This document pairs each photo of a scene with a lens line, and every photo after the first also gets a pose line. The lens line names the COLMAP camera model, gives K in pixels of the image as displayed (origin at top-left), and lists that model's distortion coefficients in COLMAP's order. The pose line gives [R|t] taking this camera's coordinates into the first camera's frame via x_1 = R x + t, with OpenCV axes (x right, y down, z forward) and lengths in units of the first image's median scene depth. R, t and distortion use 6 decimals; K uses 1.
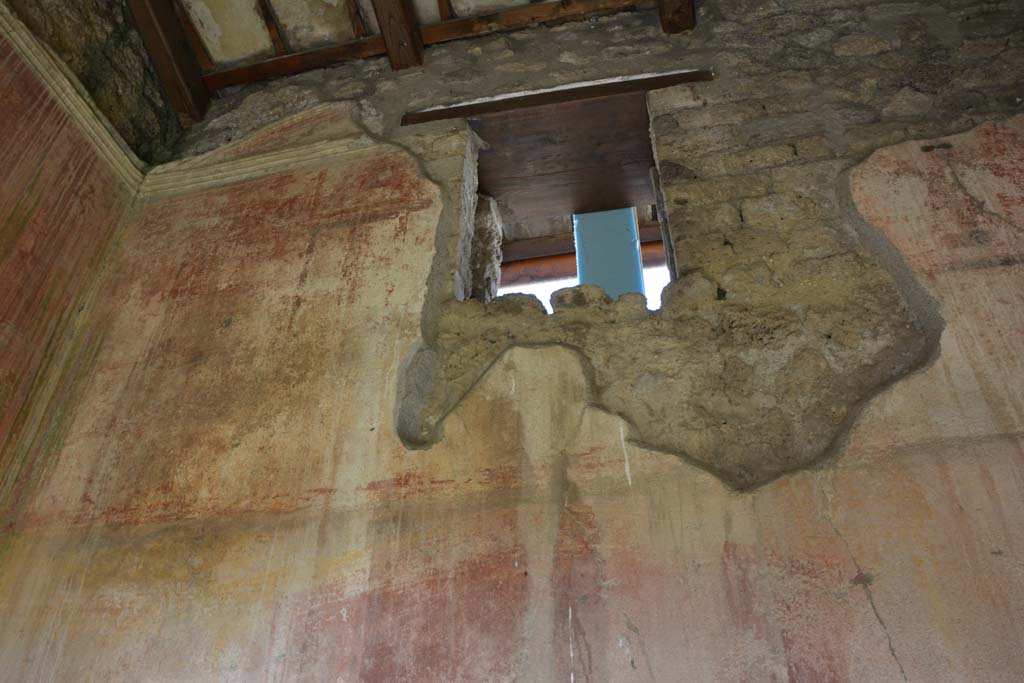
lens RADIAL K [[787.6, 0, 512.0], [0, 787.6, 341.5], [0, 0, 1]] dist [-0.169177, 0.116486]
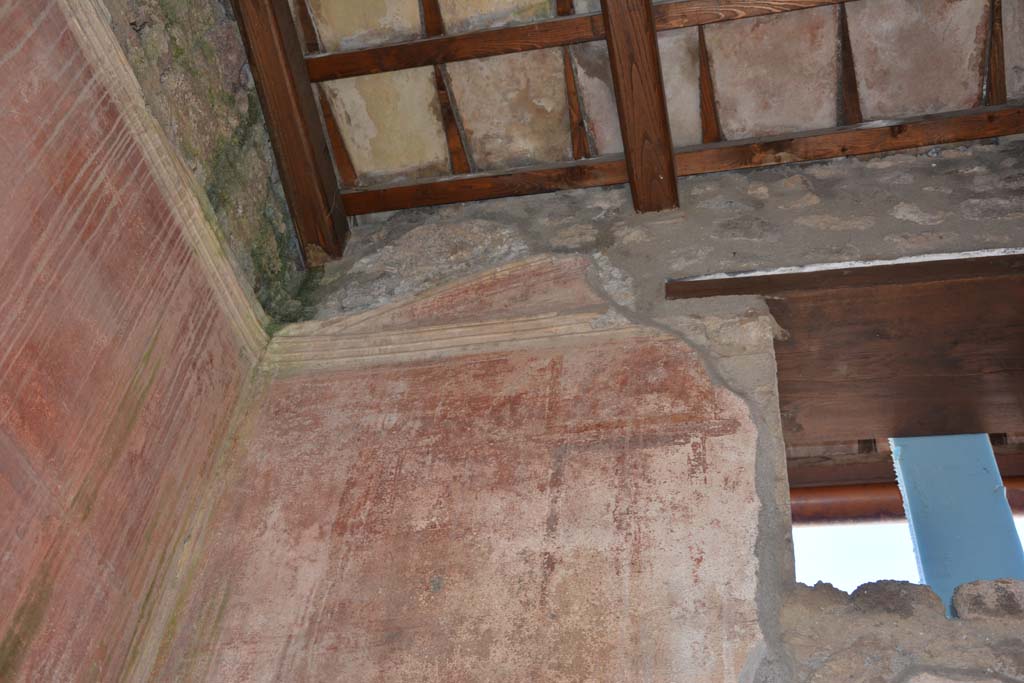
lens RADIAL K [[1178.8, 0, 512.0], [0, 1178.8, 341.5], [0, 0, 1]] dist [-0.002601, 0.280785]
pose [[0.996246, 0.061404, -0.061023, -0.232544], [-0.071053, 0.982673, -0.171188, -0.055927], [0.049454, 0.174881, 0.983347, -0.038514]]
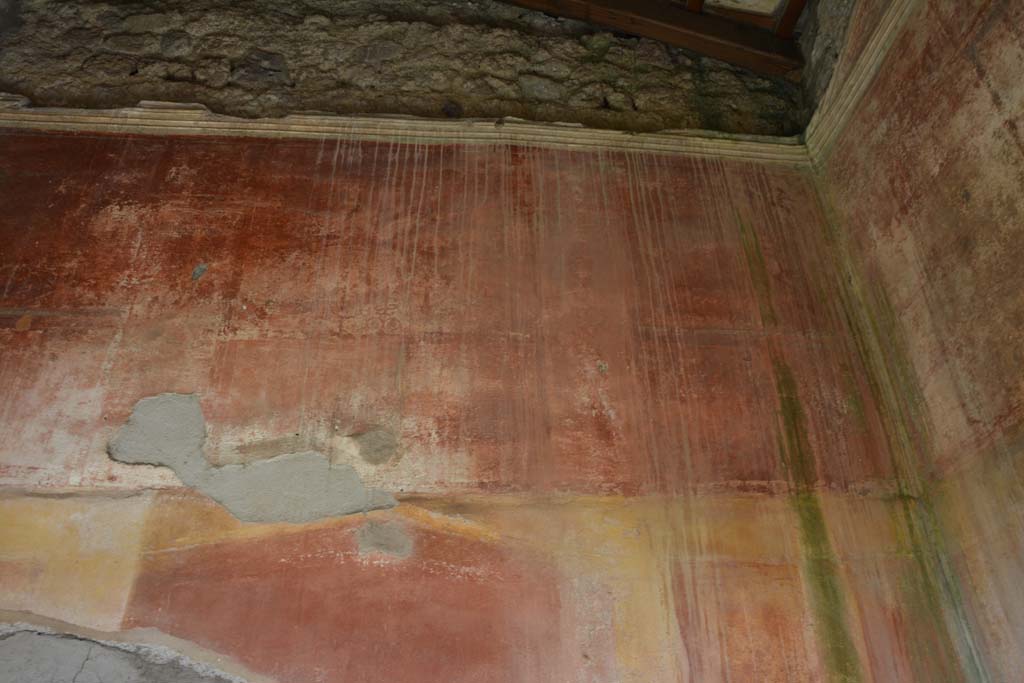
lens RADIAL K [[787.6, 0, 512.0], [0, 787.6, 341.5], [0, 0, 1]] dist [-0.169177, 0.116486]
pose [[0.348576, -0.527013, -0.775082, 0.047937], [0.600967, 0.760260, -0.246663, 0.002767], [0.719259, -0.379817, 0.581726, 0.002357]]
